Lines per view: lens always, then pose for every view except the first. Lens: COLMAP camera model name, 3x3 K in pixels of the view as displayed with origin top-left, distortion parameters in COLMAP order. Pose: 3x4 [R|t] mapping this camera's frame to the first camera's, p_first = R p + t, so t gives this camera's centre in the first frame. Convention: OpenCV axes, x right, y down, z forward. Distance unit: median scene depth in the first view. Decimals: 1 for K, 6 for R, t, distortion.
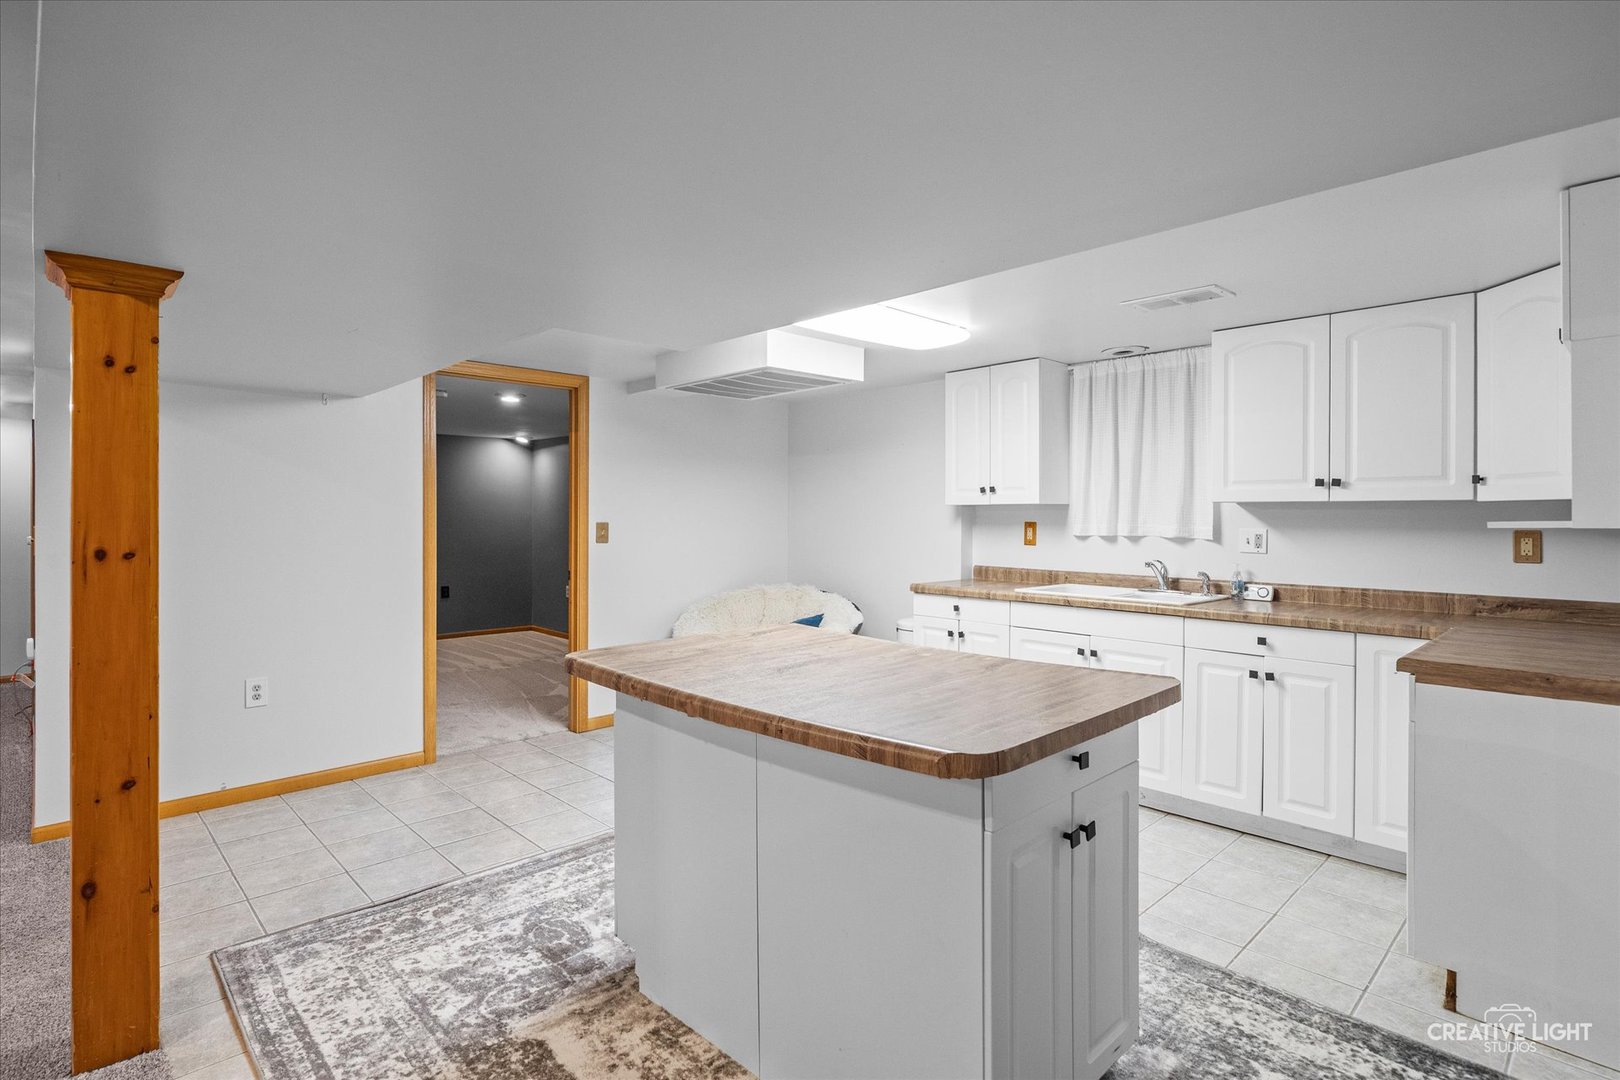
lens RADIAL K [[811.6, 0, 803.8], [0, 811.6, 517.9], [0, 0, 1]] dist [-0.000761, -0.000127]
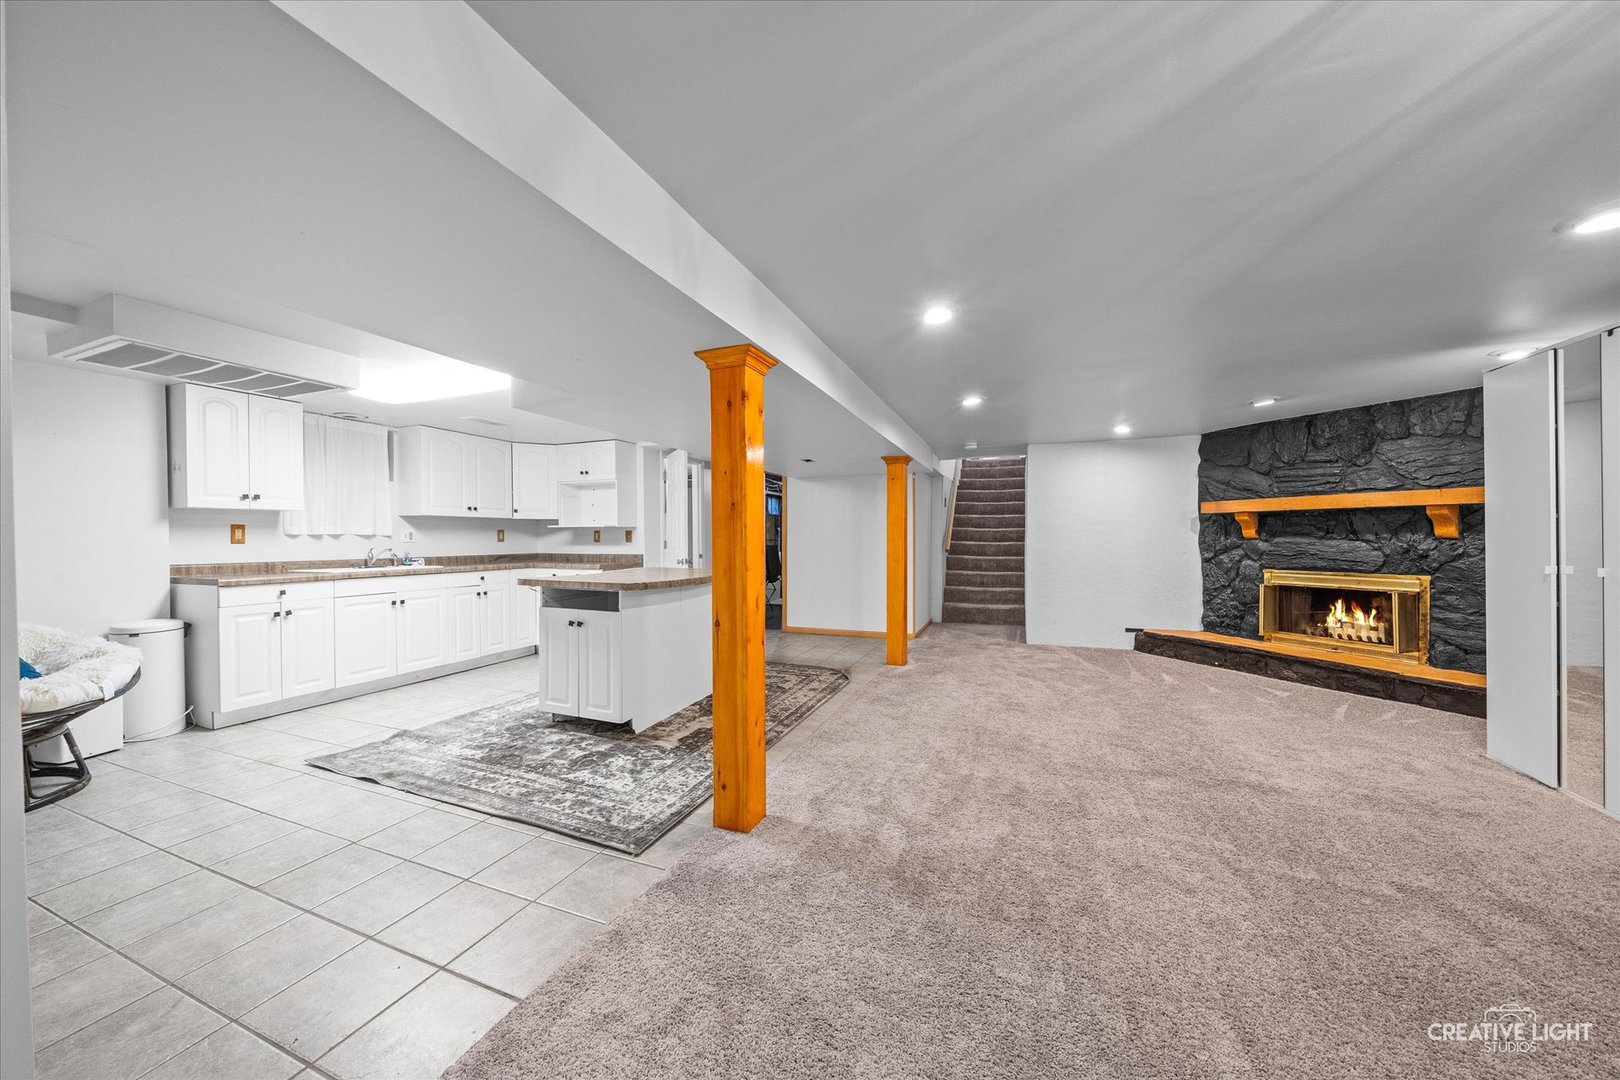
lens RADIAL K [[570.8, 0, 801.2], [0, 570.8, 539.1], [0, 0, 1]] dist [-0.001336, -0.000256]
pose [[-0.419352, -0.003471, 0.907817, -1.529387], [0.008138, 0.999938, 0.007582, 0.048581], [-0.907787, 0.010568, -0.419297, 1.067093]]
